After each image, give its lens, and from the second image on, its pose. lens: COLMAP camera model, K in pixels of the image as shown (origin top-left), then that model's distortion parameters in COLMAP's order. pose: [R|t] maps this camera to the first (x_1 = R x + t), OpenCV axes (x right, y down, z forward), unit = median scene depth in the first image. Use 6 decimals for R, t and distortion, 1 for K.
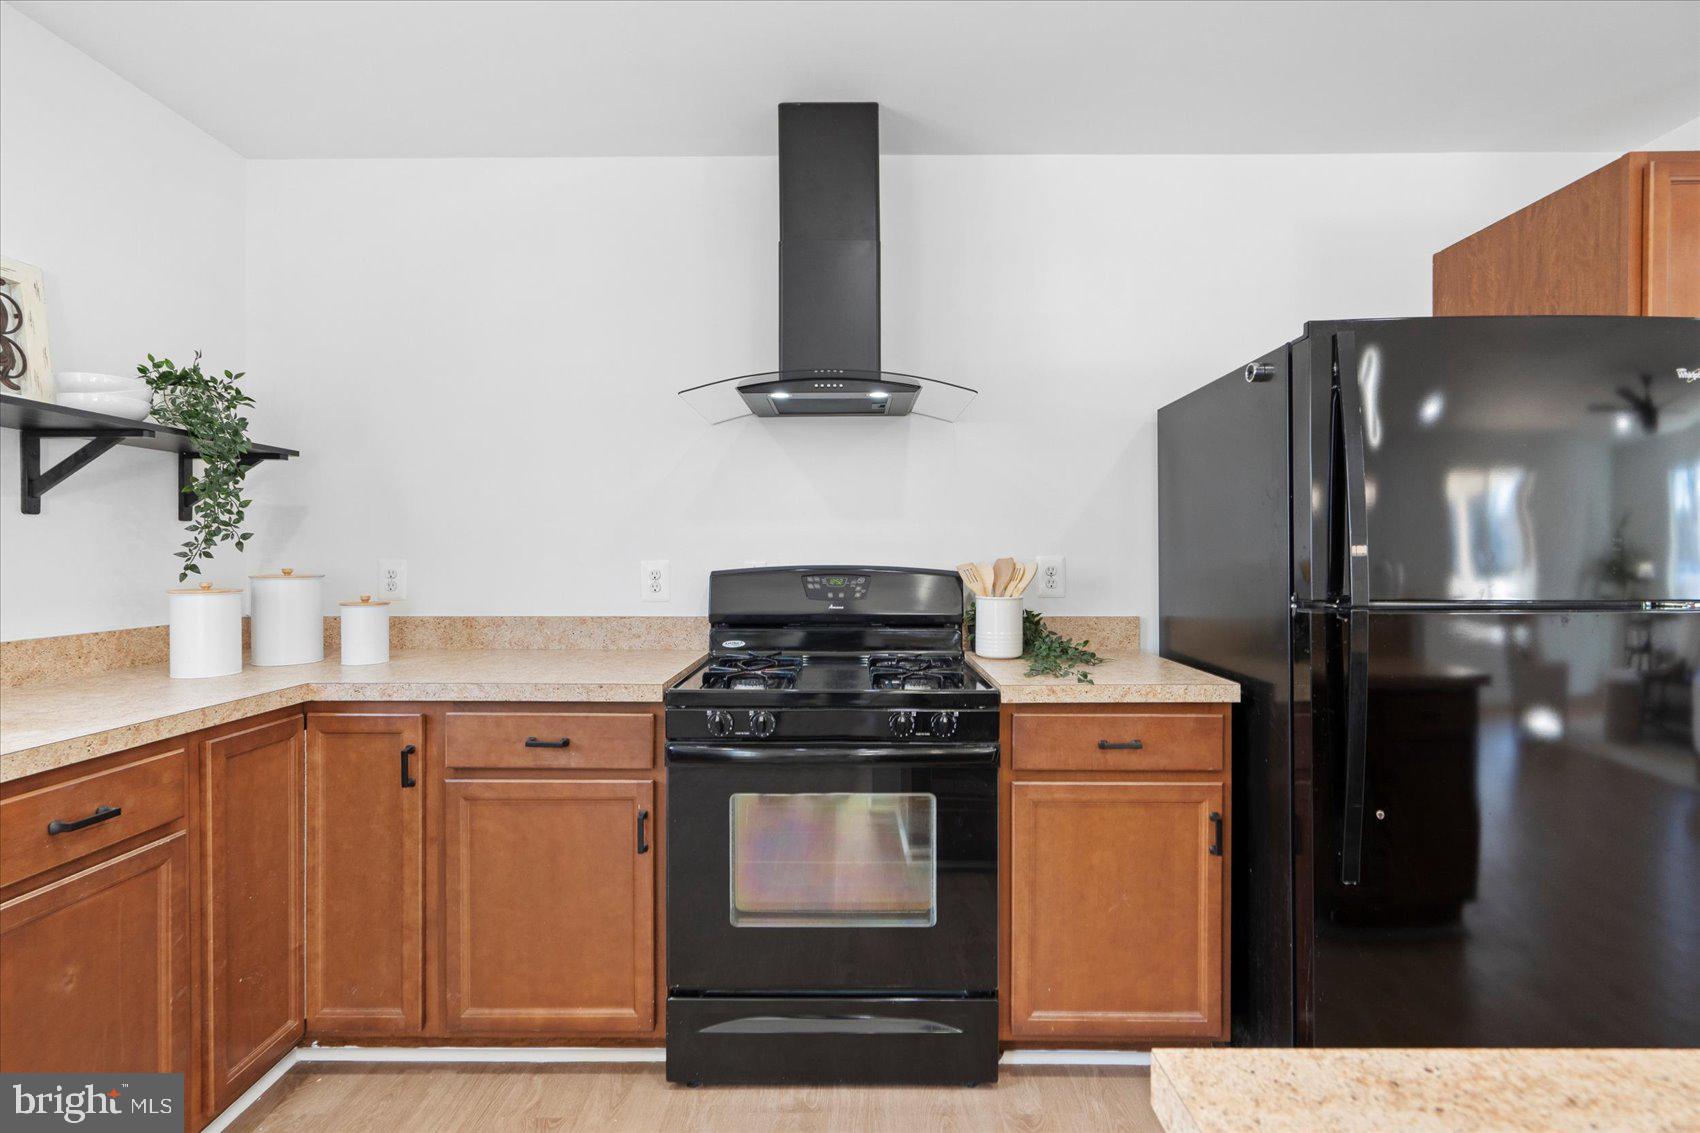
lens RADIAL K [[764.1, 0, 852.6], [0, 764.1, 552.5], [0, 0, 1]] dist [-0.000163, -0.000045]
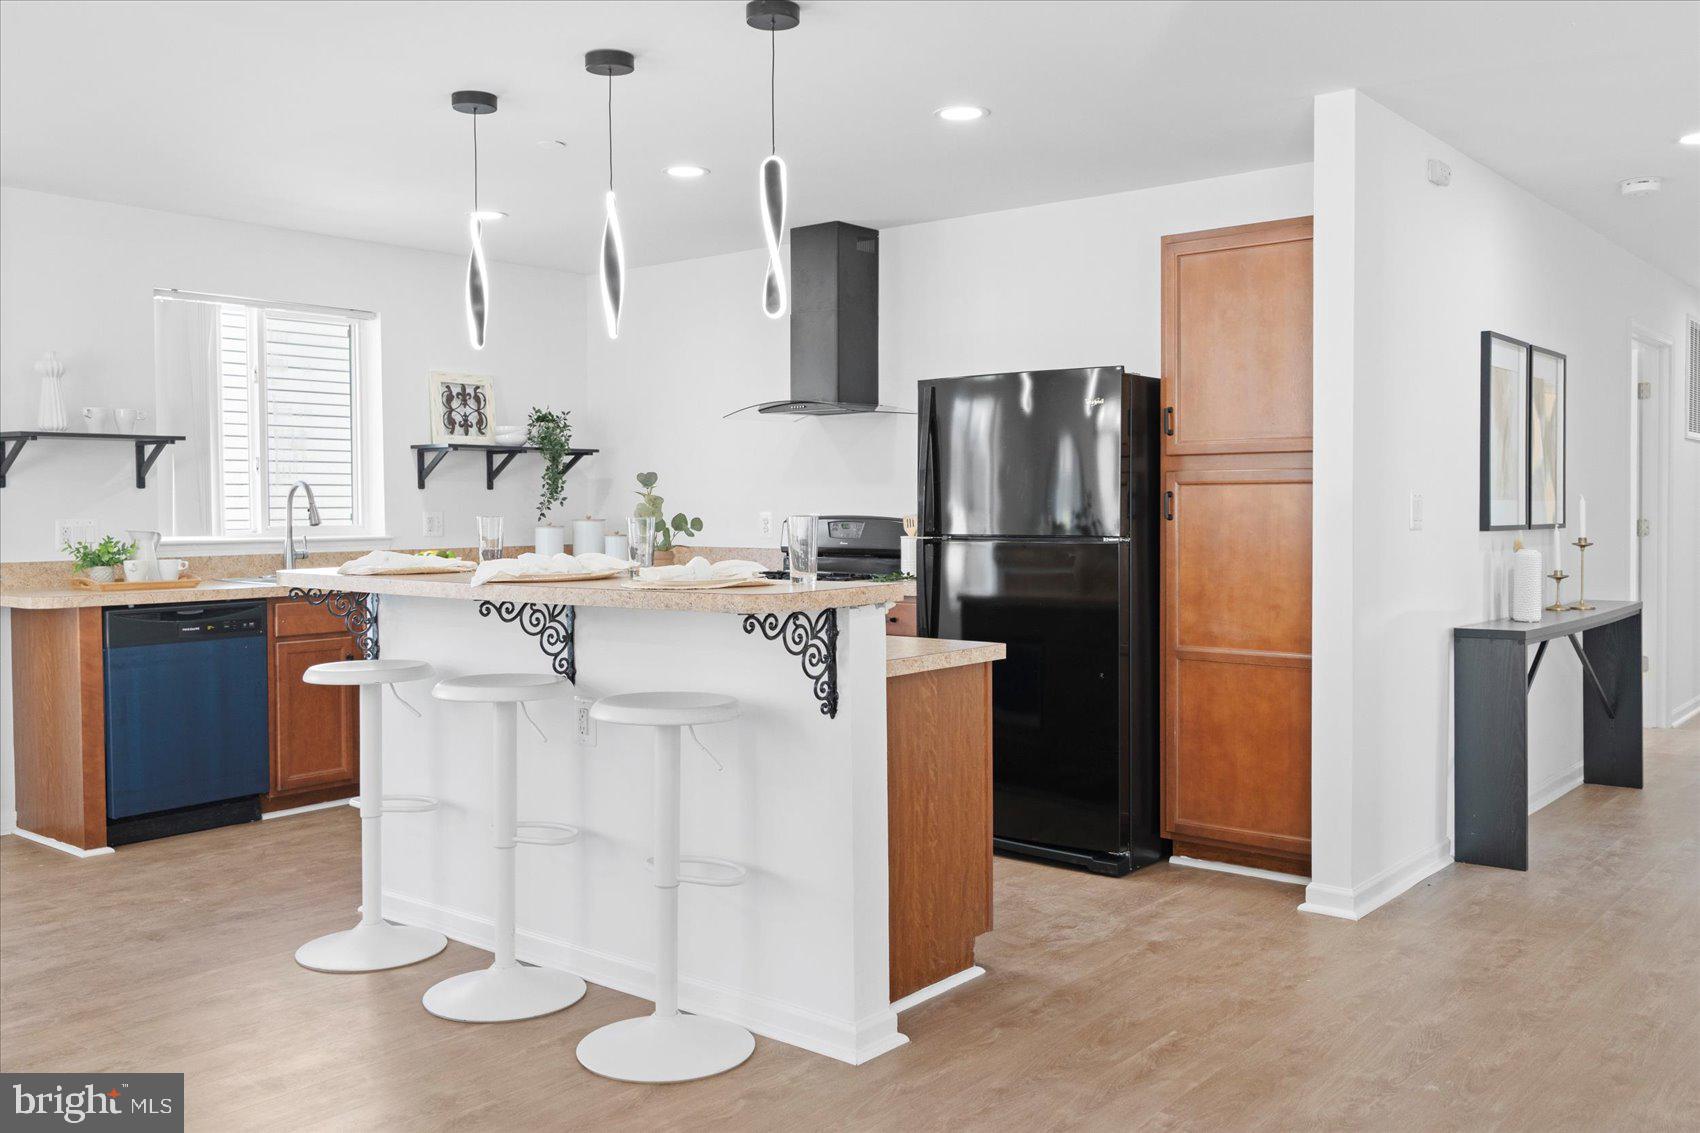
lens RADIAL K [[1468.3, 0, 845.3], [0, 1468.3, 520.7], [0, 0, 1]] dist [-0.001547, 0.001682]
pose [[0.789135, 0.005830, -0.614193, 2.134794], [-0.001172, 0.999967, 0.007986, 0.003687], [0.614219, -0.005582, 0.789116, -1.562183]]
